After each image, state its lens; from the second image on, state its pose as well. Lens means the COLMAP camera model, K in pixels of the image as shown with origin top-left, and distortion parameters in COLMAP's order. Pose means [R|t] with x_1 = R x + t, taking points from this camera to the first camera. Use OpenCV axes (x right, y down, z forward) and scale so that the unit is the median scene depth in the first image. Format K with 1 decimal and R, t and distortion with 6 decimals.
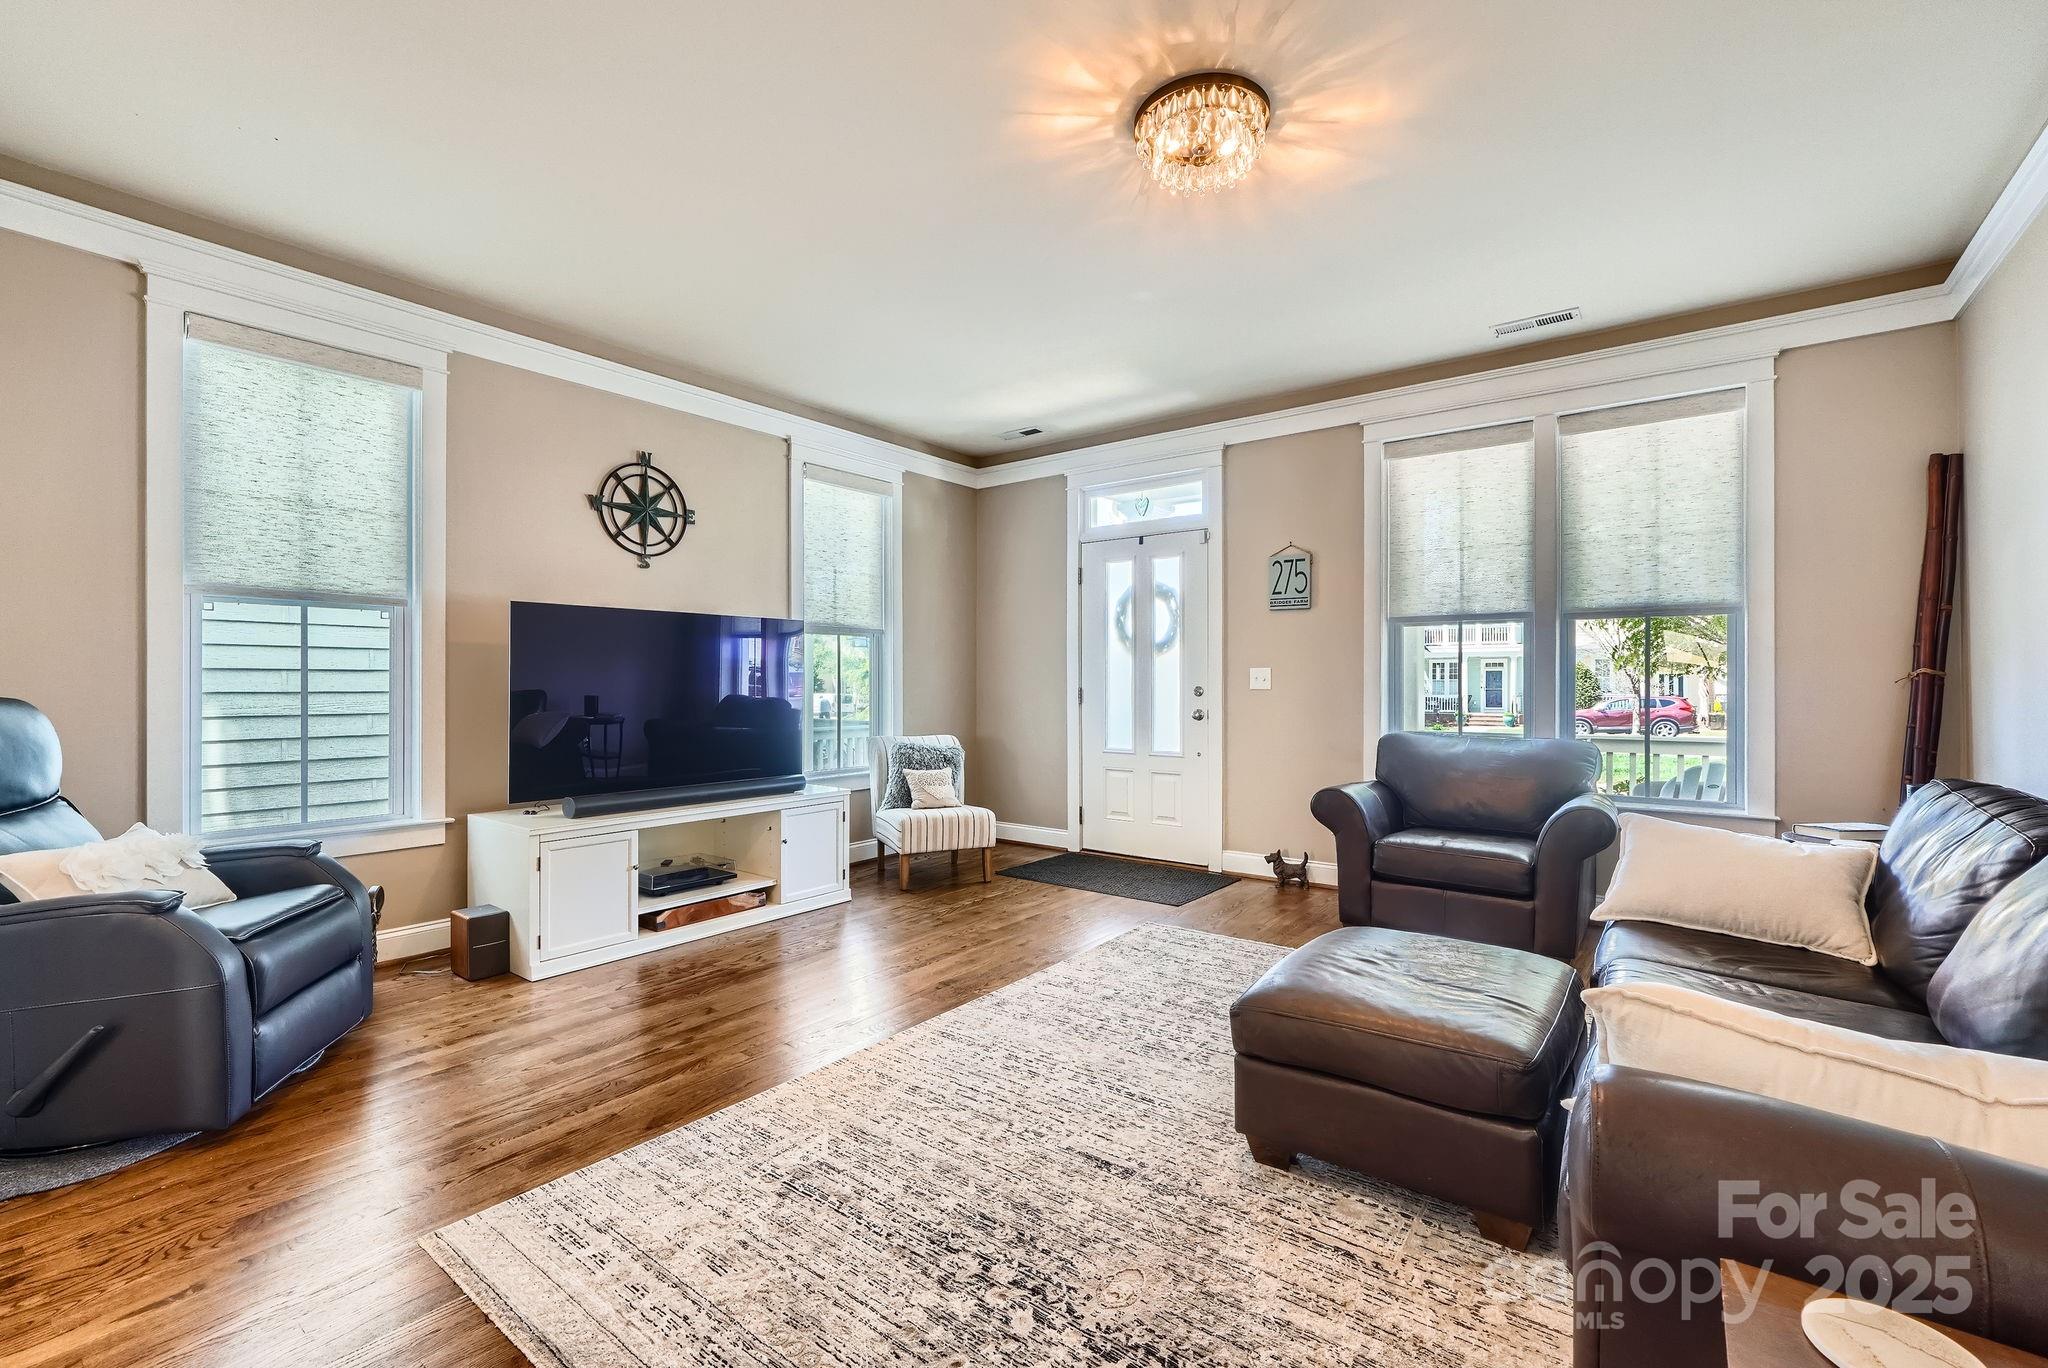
lens RADIAL K [[878.0, 0, 1026.5], [0, 878.0, 684.4], [0, 0, 1]] dist [-0.015429, 0.005612]
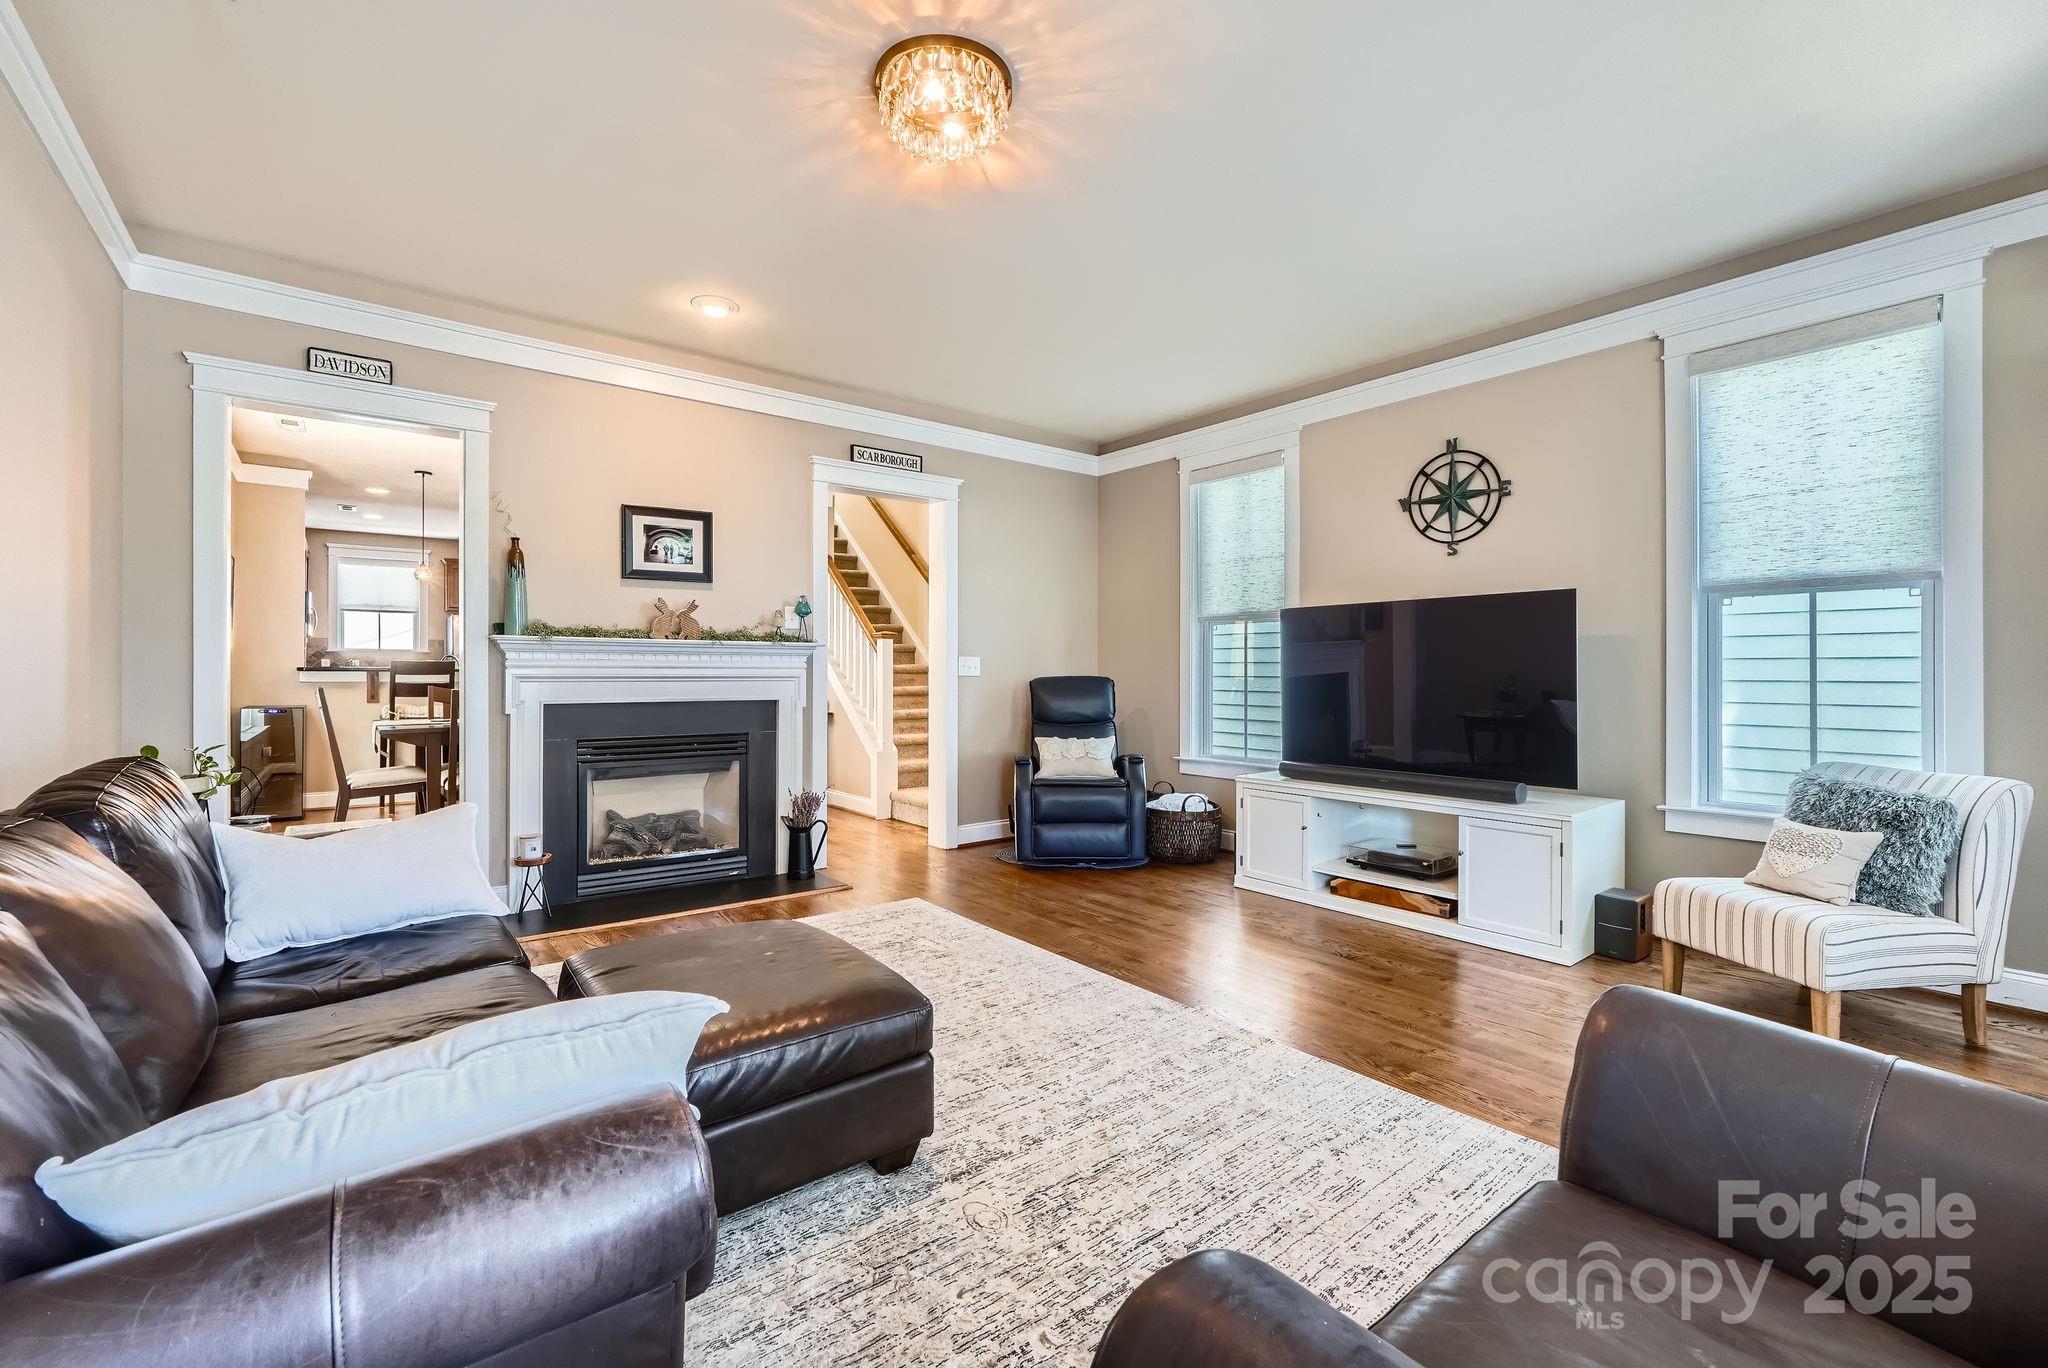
lens RADIAL K [[878.0, 0, 1024.2], [0, 878.0, 680.5], [0, 0, 1]] dist [-0.015429, 0.005612]
pose [[-0.256935, 0.008648, -0.966390, 0.666709], [-0.001942, 0.999953, 0.009465, 0.001135], [0.966427, 0.004308, -0.256907, 0.801346]]
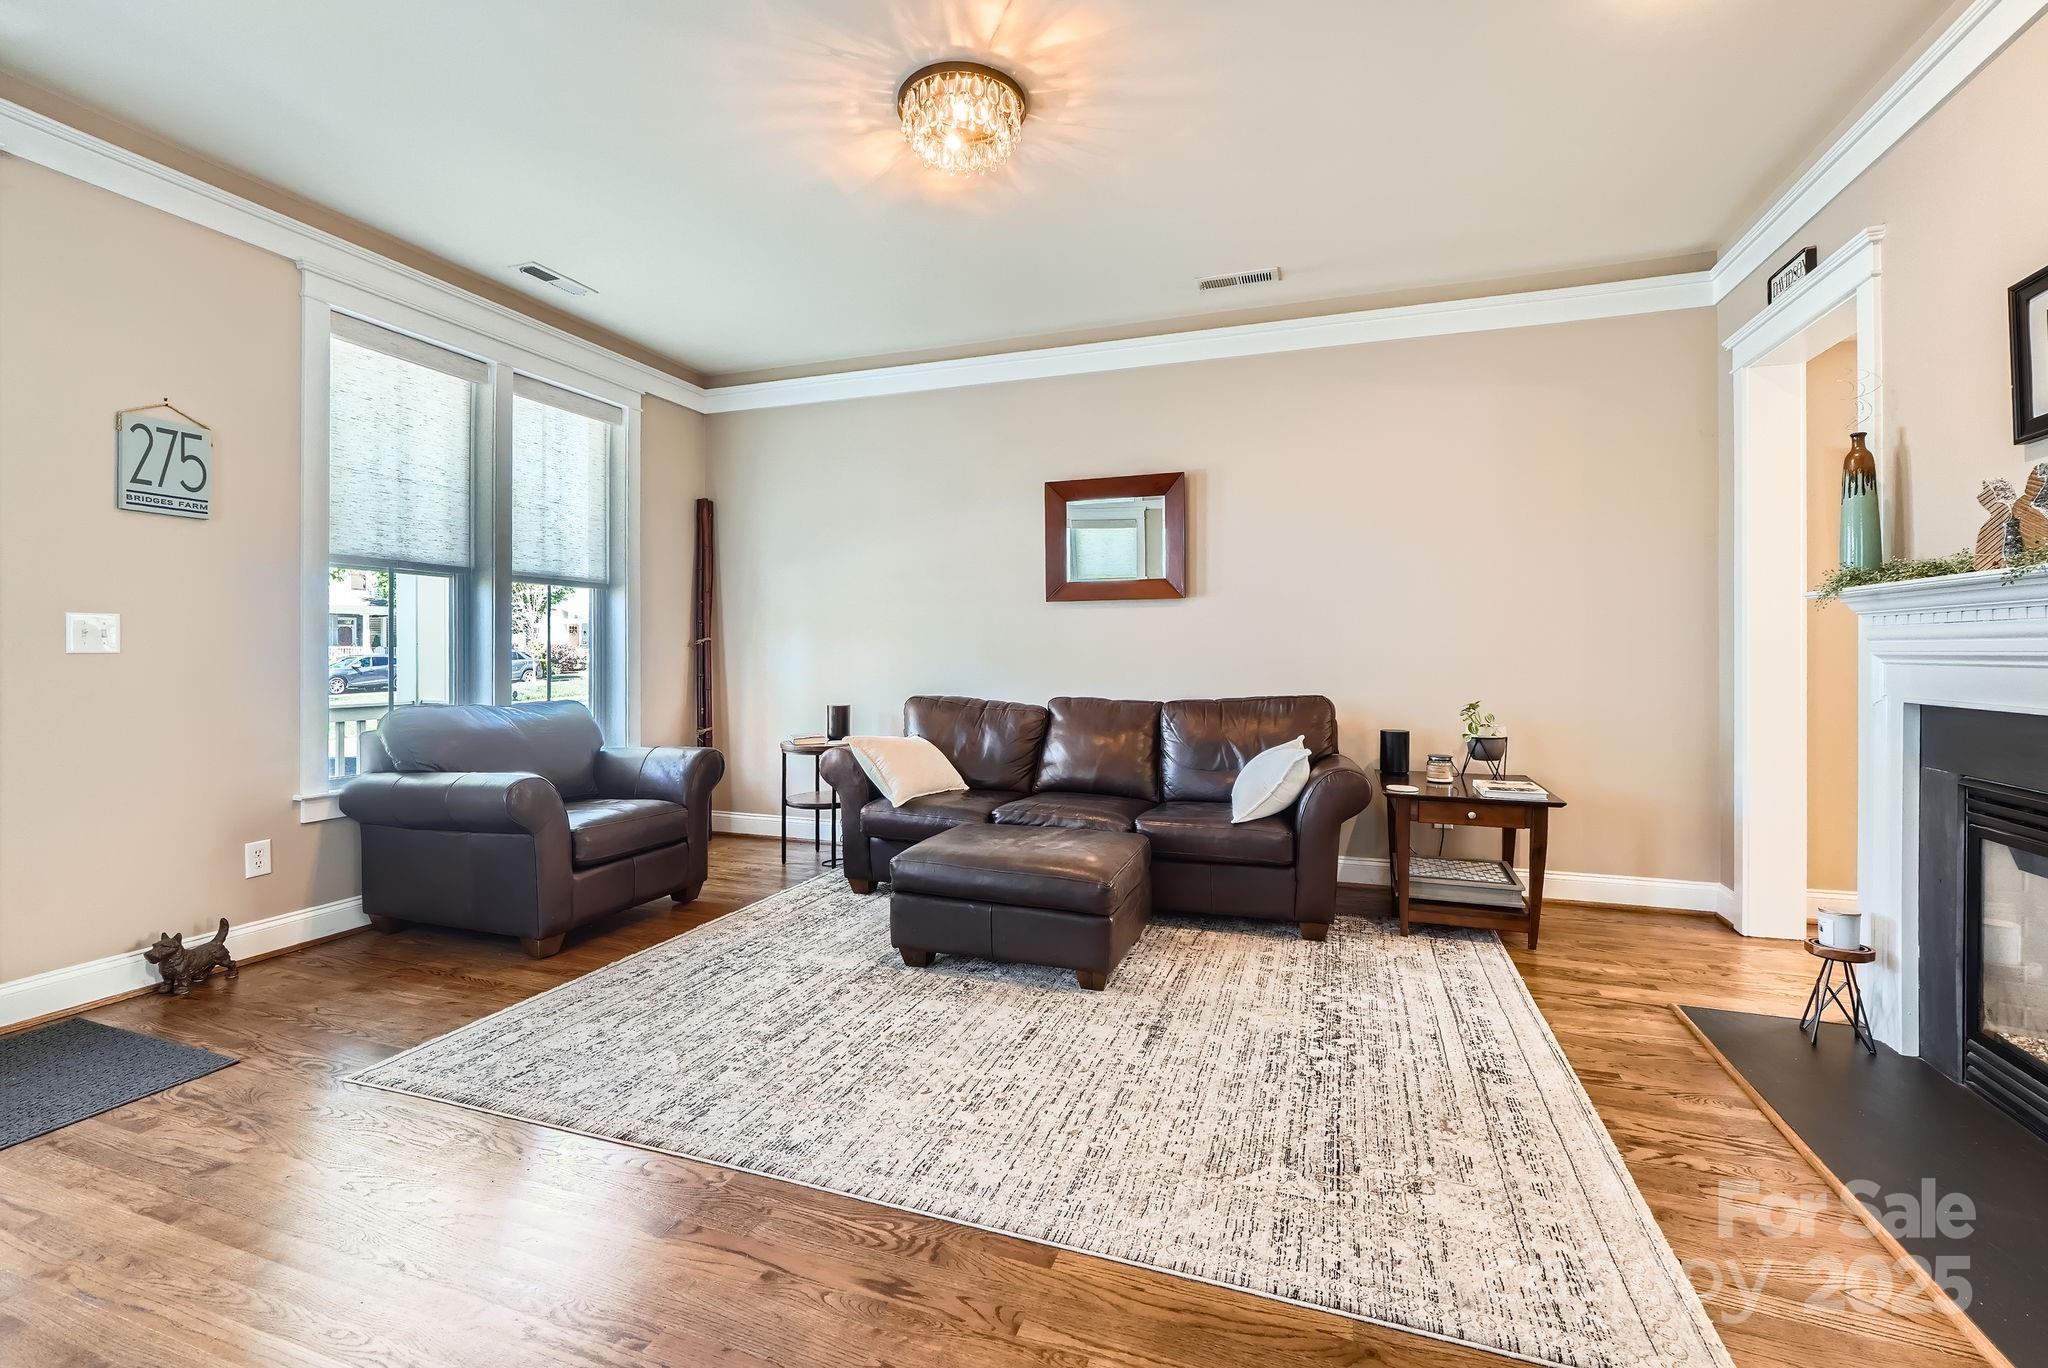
lens RADIAL K [[878.0, 0, 1025.8], [0, 878.0, 664.7], [0, 0, 1]] dist [-0.015429, 0.005612]
pose [[-0.296838, -0.015474, 0.954802, -0.495203], [-0.001232, 0.999874, 0.015821, 0.003815], [-0.954927, 0.003520, -0.296820, 0.743178]]
